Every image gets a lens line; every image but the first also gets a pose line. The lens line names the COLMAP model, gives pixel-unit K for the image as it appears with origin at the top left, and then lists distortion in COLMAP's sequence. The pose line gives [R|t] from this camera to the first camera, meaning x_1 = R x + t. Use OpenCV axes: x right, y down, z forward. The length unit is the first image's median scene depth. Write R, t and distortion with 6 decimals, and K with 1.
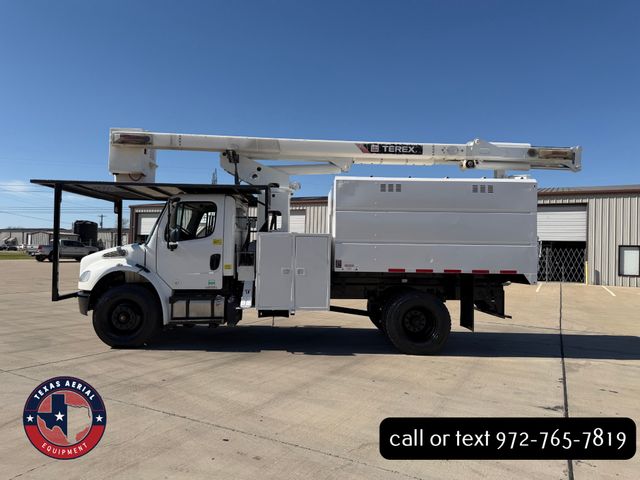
lens RADIAL K [[449.2, 0, 320.0], [0, 449.2, 240.0], [0, 0, 1]] dist [0.133167, -0.213123]
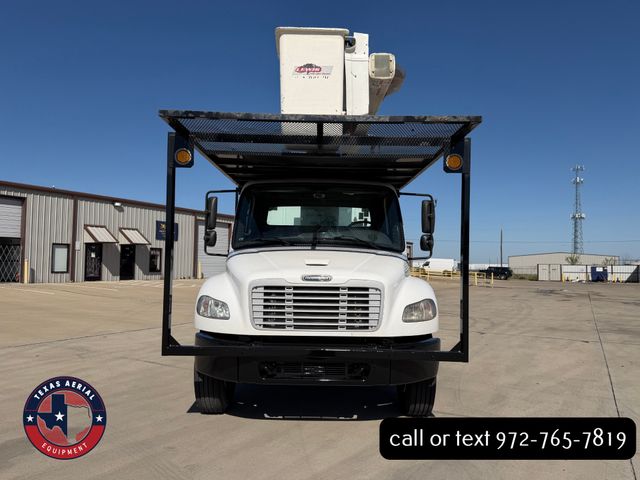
lens RADIAL K [[452.5, 0, 320.0], [0, 452.5, 240.0], [0, 0, 1]] dist [0.069162, -0.099424]
pose [[0.045777, 0.024906, 0.998641, -1.038885], [-0.039677, 0.998946, -0.023095, 0.012672], [-0.998163, -0.038566, 0.046717, 1.064974]]
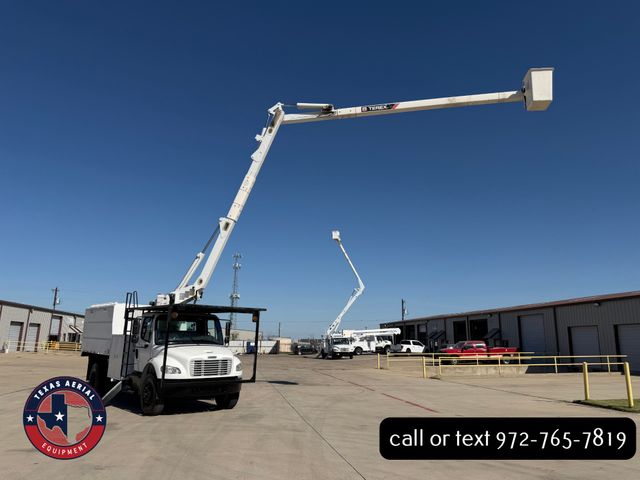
lens RADIAL K [[449.2, 0, 320.0], [0, 449.2, 240.0], [0, 0, 1]] dist [0.133167, -0.213123]
pose [[-0.613787, 0.133974, 0.778021, -1.952643], [-0.059626, 0.974814, -0.214900, -0.030959], [-0.787217, -0.178293, -0.590340, 1.757151]]
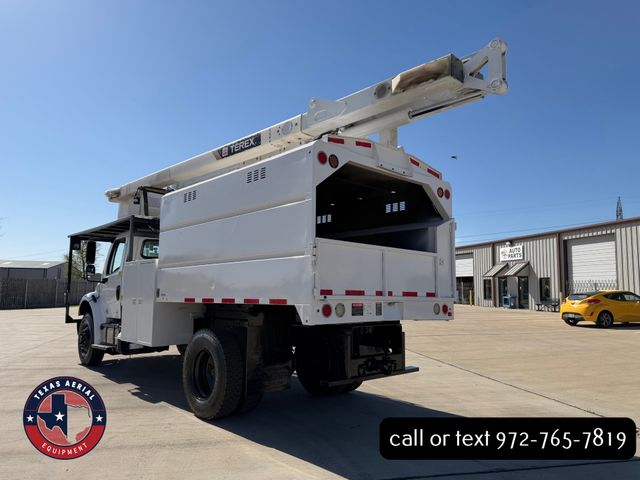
lens RADIAL K [[452.5, 0, 320.0], [0, 452.5, 240.0], [0, 0, 1]] dist [0.069162, -0.099424]
pose [[0.649281, -0.101619, -0.753729, 0.880527], [0.026724, 0.993470, -0.110921, 0.055261], [0.760079, 0.051877, 0.647757, 0.632068]]
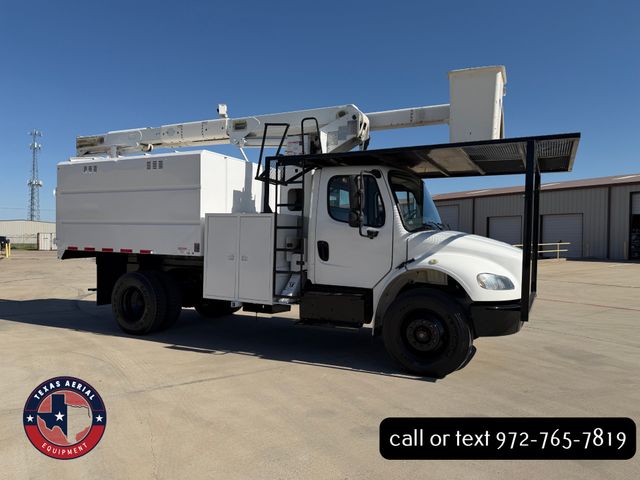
lens RADIAL K [[452.5, 0, 320.0], [0, 452.5, 240.0], [0, 0, 1]] dist [0.069162, -0.099424]
pose [[-0.868917, -0.038789, 0.493436, -0.613178], [-0.048443, 0.998803, -0.006789, 0.040291], [-0.492582, -0.029803, -0.869756, 1.916274]]
